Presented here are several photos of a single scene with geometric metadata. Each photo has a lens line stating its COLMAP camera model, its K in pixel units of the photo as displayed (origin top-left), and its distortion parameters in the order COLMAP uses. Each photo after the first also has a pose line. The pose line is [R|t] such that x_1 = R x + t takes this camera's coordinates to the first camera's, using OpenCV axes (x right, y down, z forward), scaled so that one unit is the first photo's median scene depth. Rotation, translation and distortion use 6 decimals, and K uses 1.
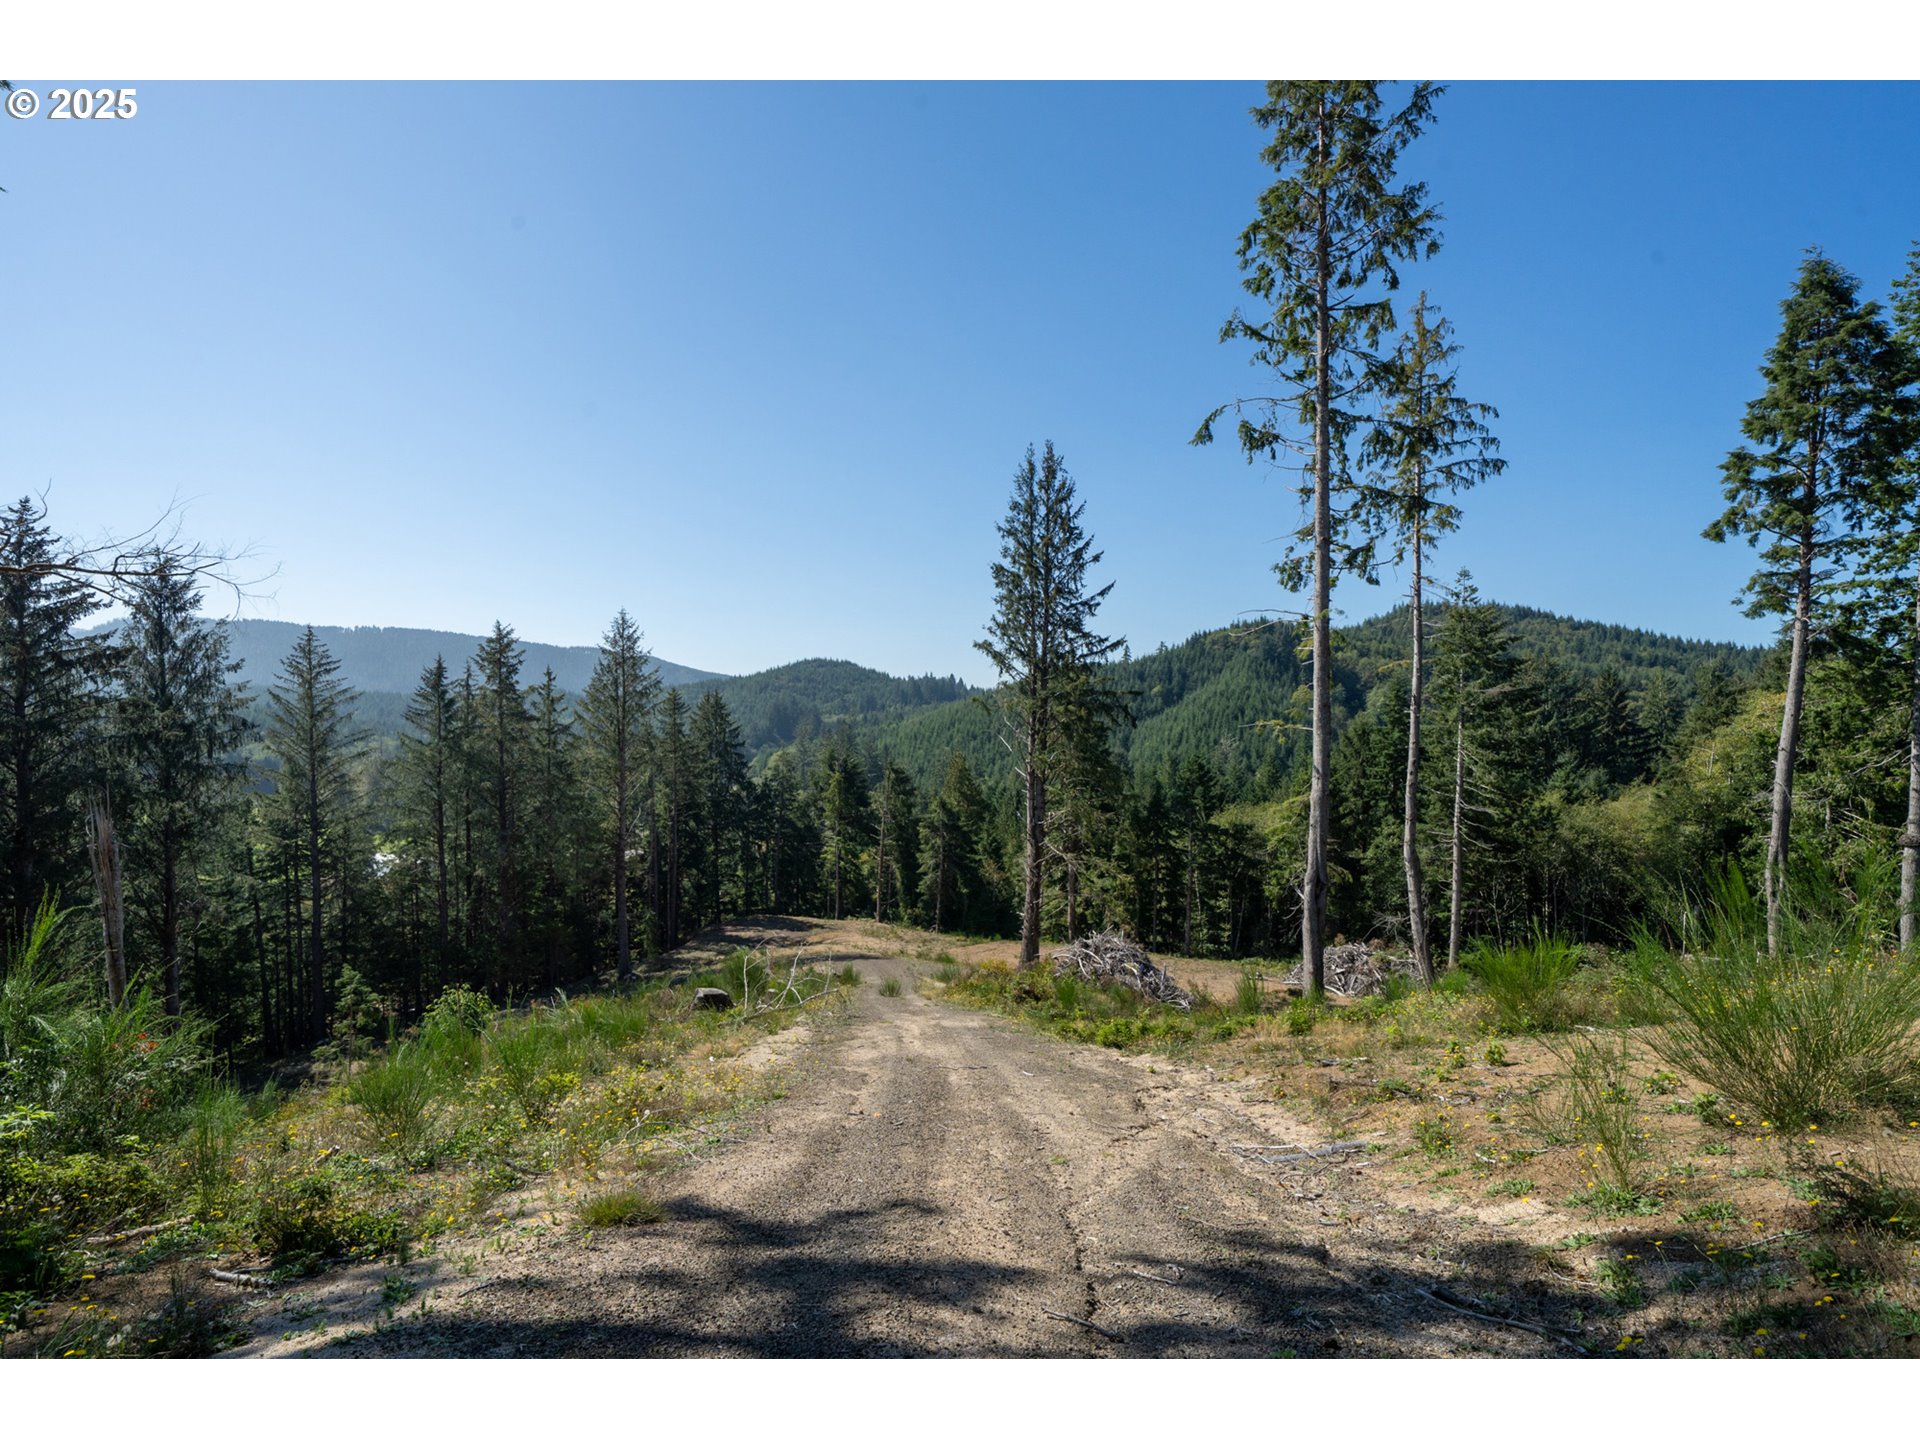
lens RADIAL K [[960.2, 0, 960.3], [0, 960.2, 718.3], [0, 0, 1]] dist [-0.005244, 0.001795]
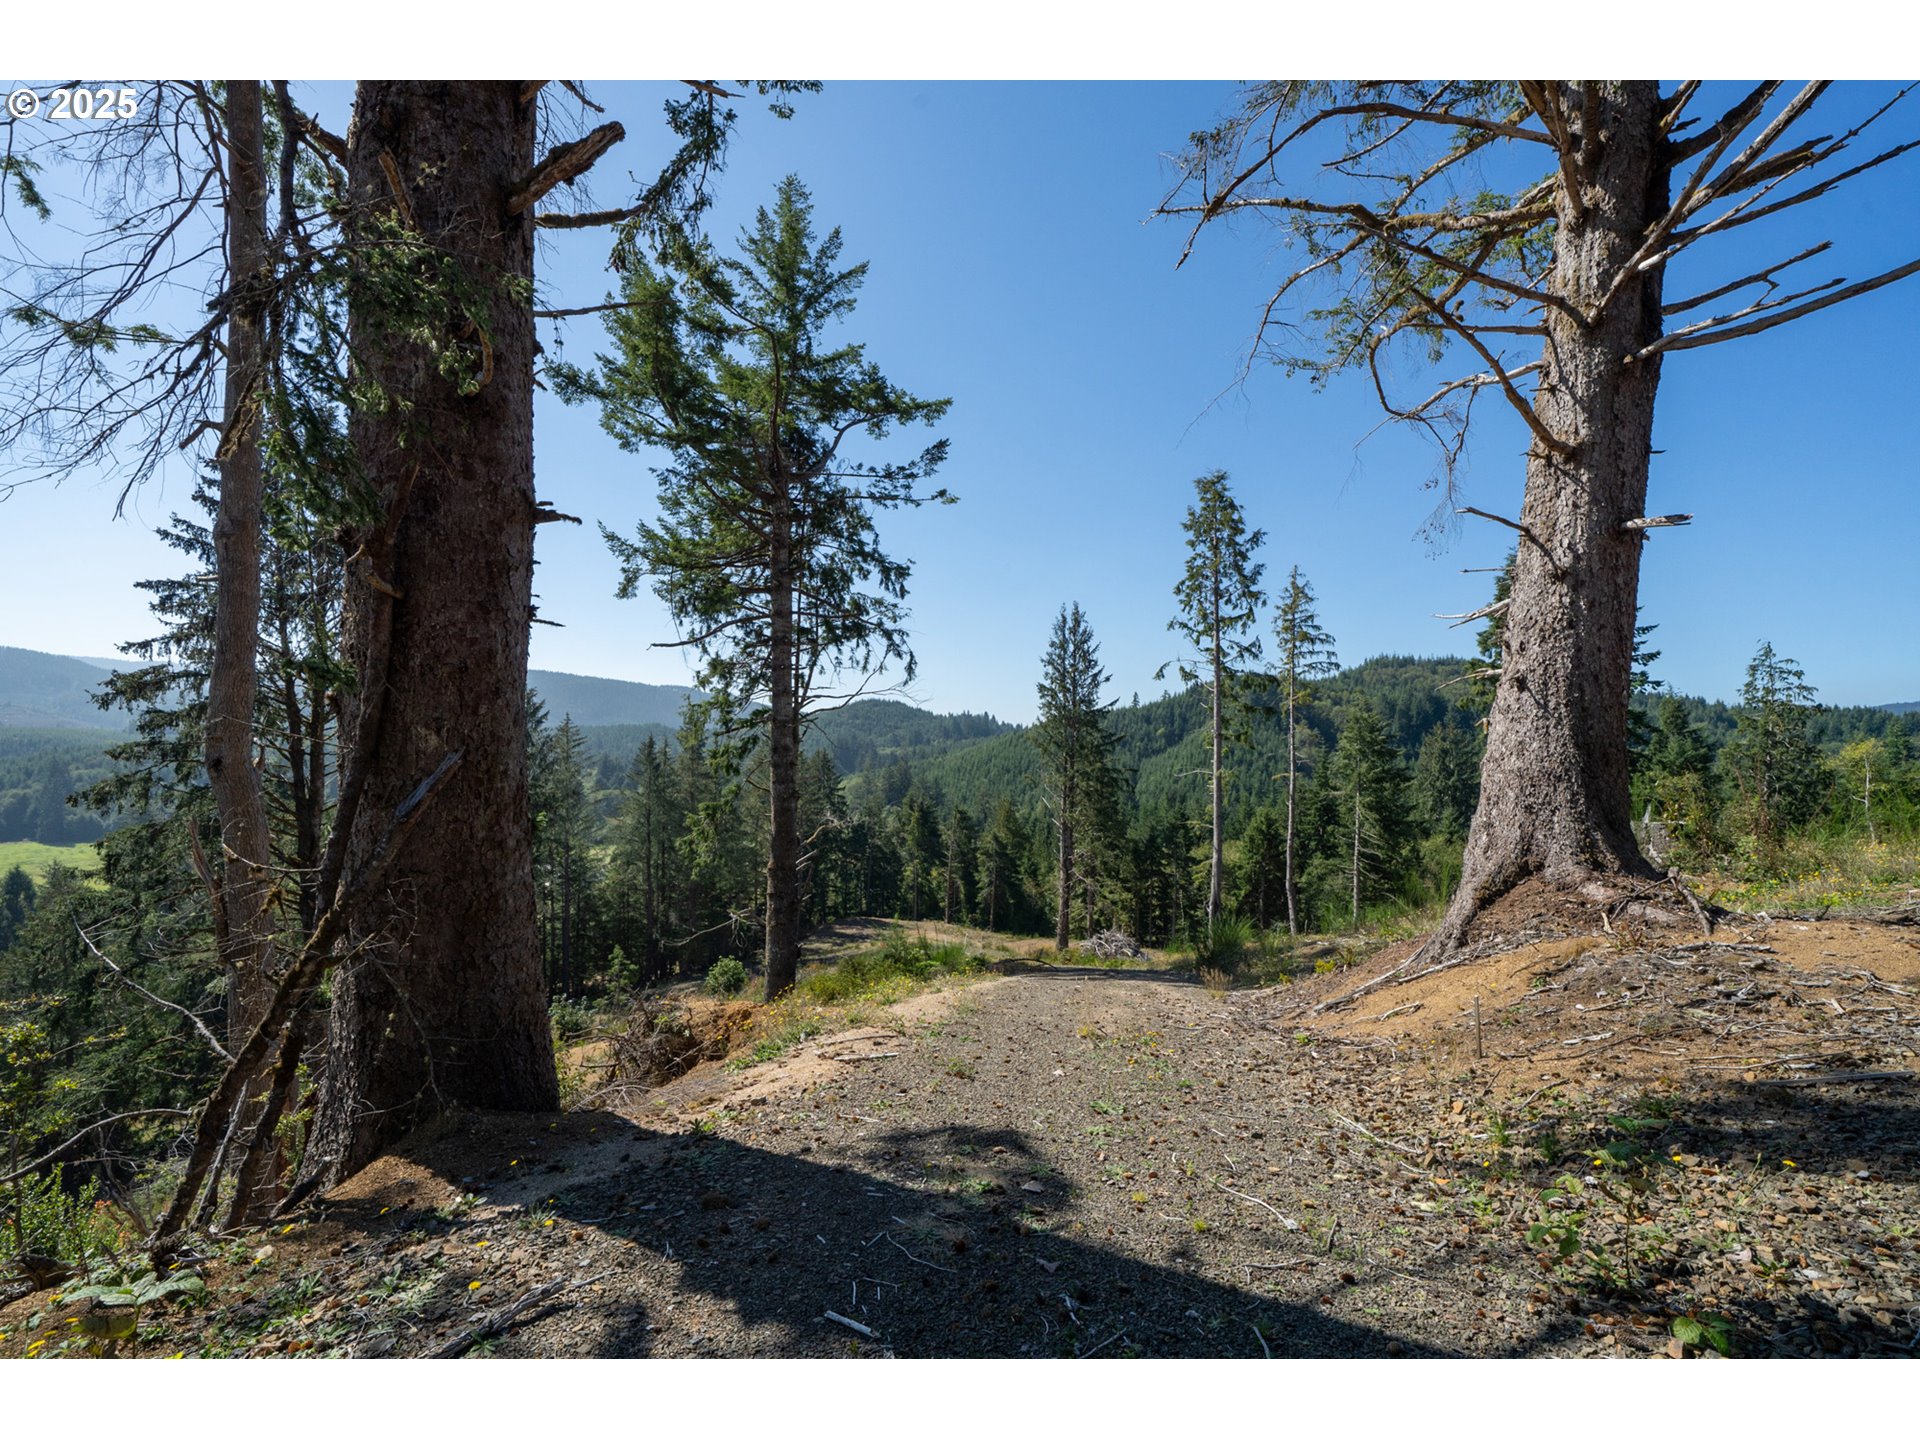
lens RADIAL K [[844.6, 0, 961.0], [0, 844.6, 710.0], [0, 0, 1]] dist [-0.003033, 0.000011]
pose [[0.999378, 0.005917, -0.034777, -0.033224], [-0.007362, 0.999107, -0.041595, -0.052150], [0.034499, 0.041825, 0.998529, -0.265315]]
